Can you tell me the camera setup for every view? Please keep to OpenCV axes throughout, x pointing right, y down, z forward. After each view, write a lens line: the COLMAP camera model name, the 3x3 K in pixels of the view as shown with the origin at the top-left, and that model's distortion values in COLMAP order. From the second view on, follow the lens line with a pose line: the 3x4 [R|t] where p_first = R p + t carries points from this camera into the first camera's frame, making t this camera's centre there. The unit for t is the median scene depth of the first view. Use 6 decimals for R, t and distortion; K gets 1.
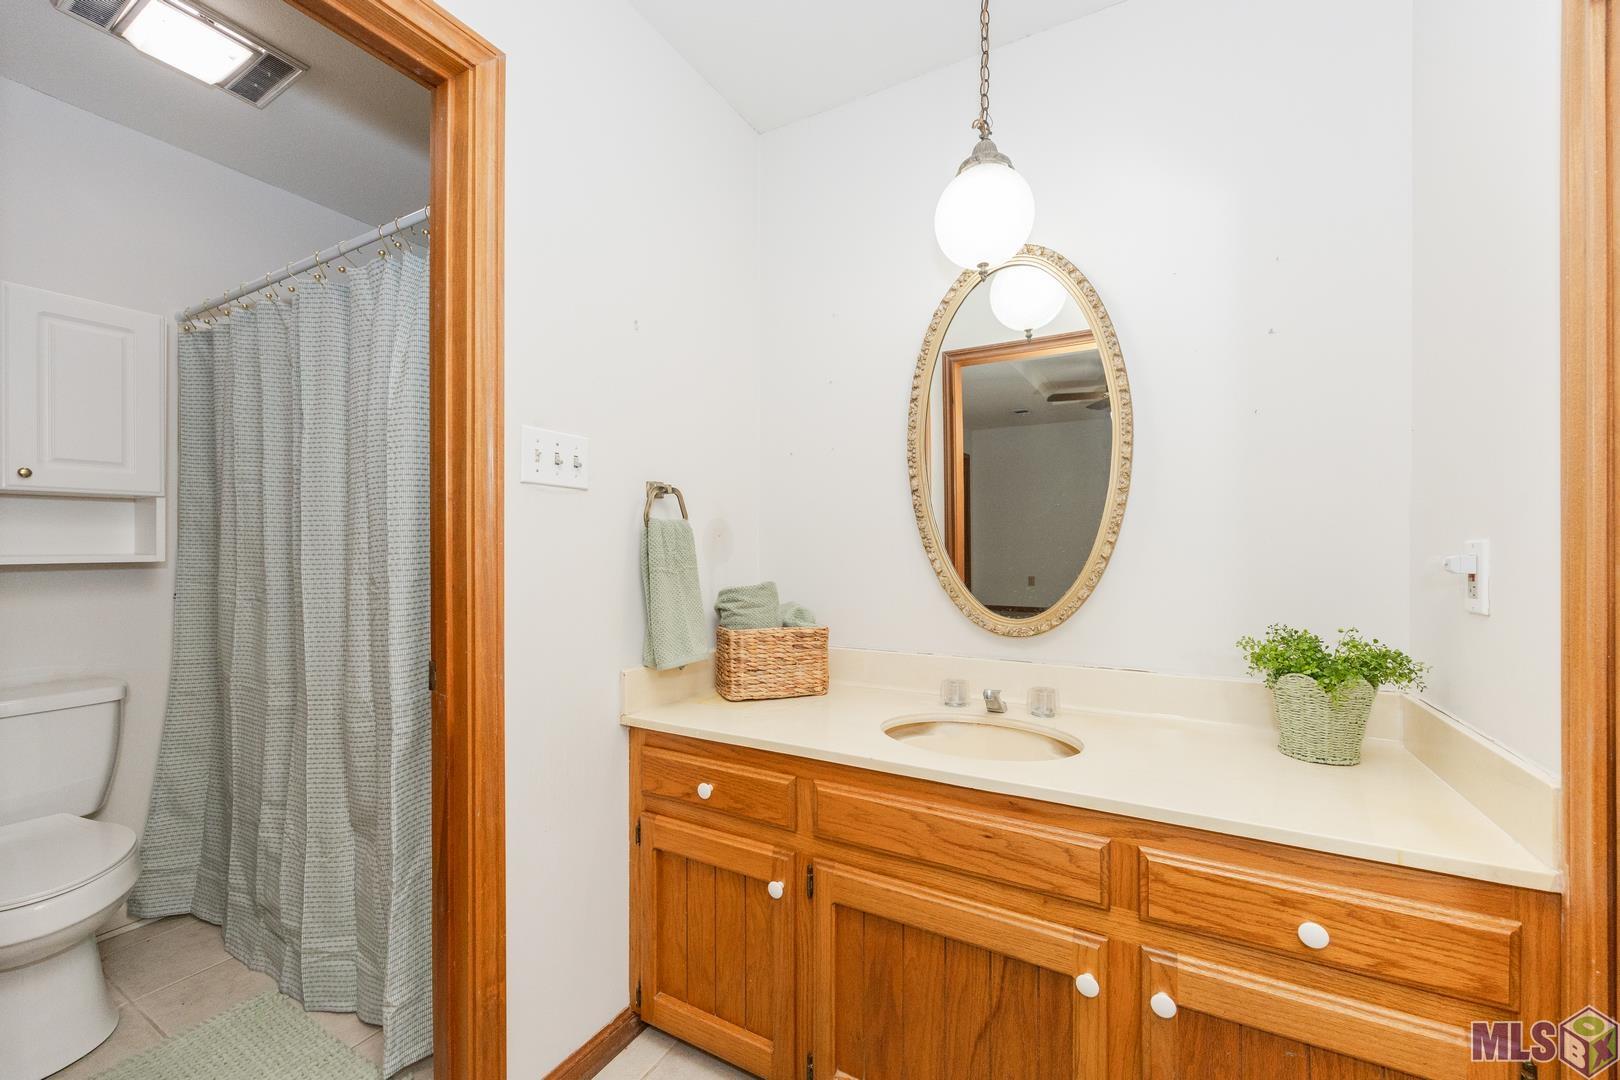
lens RADIAL K [[622.1, 0, 813.8], [0, 622.1, 546.8], [0, 0, 1]] dist [-0.030869, 0.000005]
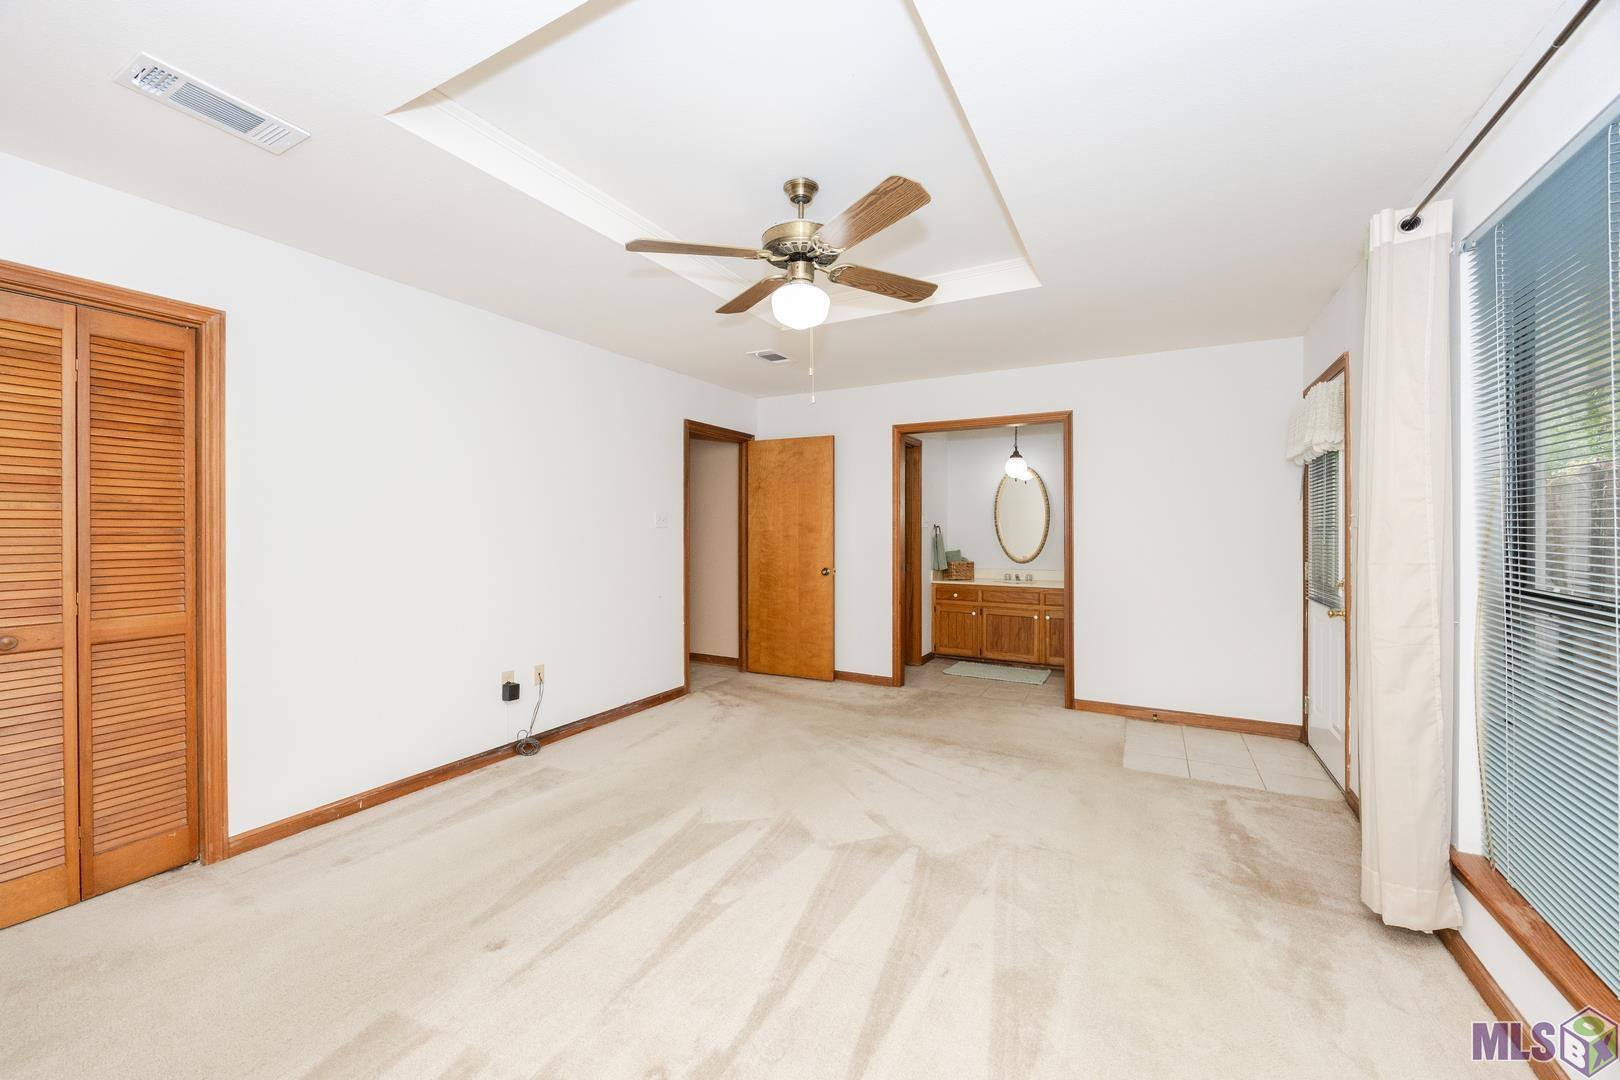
lens RADIAL K [[626.2, 0, 810.0], [0, 626.2, 540.0], [0, 0, 1]] dist [-0.006179, 0.000104]
pose [[0.999990, -0.003853, 0.002318, -1.276511], [0.003846, 0.999989, 0.002861, -0.023961], [-0.002329, -0.002852, 0.999993, -3.679605]]
